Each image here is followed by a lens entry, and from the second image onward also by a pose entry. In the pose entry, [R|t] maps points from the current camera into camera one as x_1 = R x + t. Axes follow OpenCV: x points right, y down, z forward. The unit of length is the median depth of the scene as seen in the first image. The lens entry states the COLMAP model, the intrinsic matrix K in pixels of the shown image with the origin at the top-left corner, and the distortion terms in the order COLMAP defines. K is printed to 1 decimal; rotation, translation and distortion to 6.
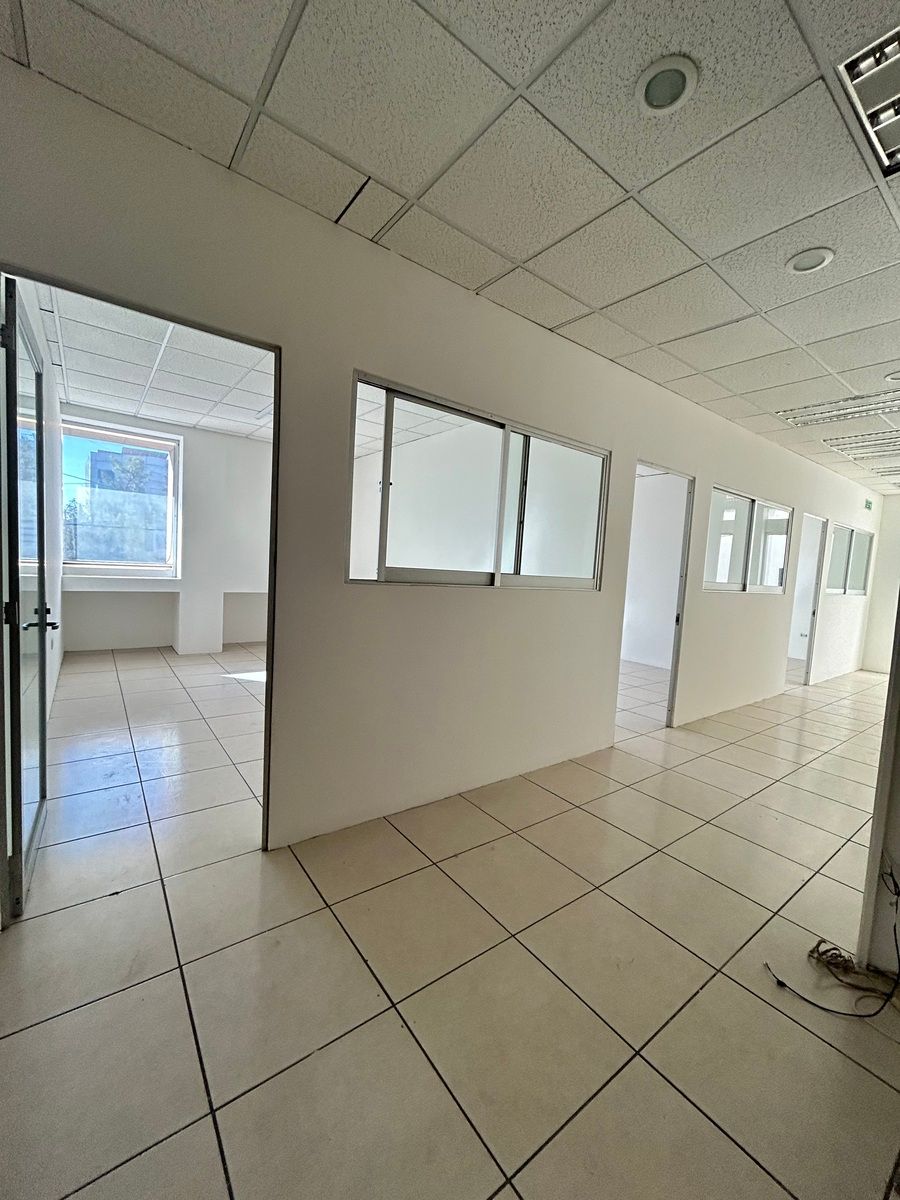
lens RADIAL K [[481.5, 0, 445.8], [0, 481.5, 593.4], [0, 0, 1]] dist [-0.001722, -0.000192]
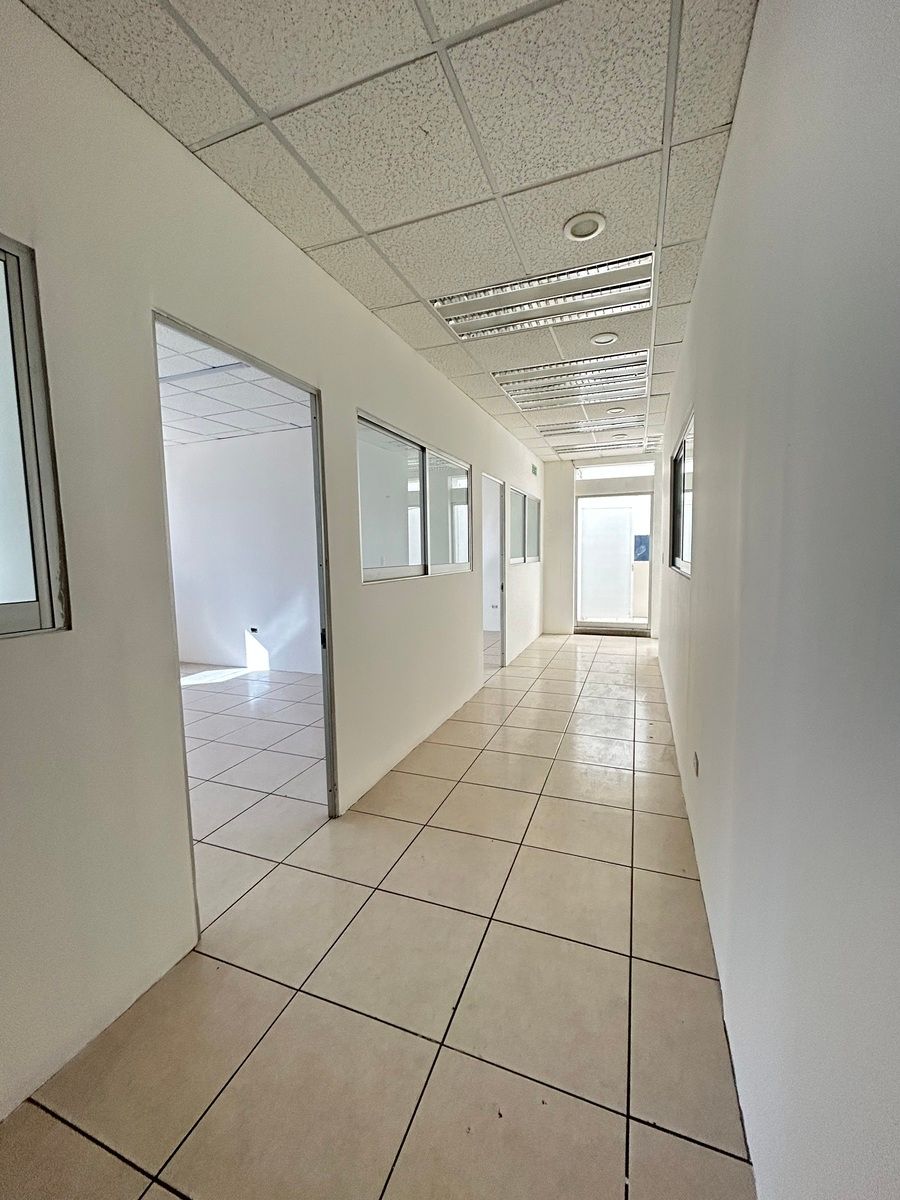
lens RADIAL K [[481.5, 0, 451.0], [0, 481.5, 599.6], [0, 0, 1]] dist [-0.001722, -0.000192]
pose [[0.843524, -0.129642, 0.521210, 0.205709], [0.106199, 0.991531, 0.074754, -0.013495], [-0.526488, -0.007705, 0.850148, 0.276054]]
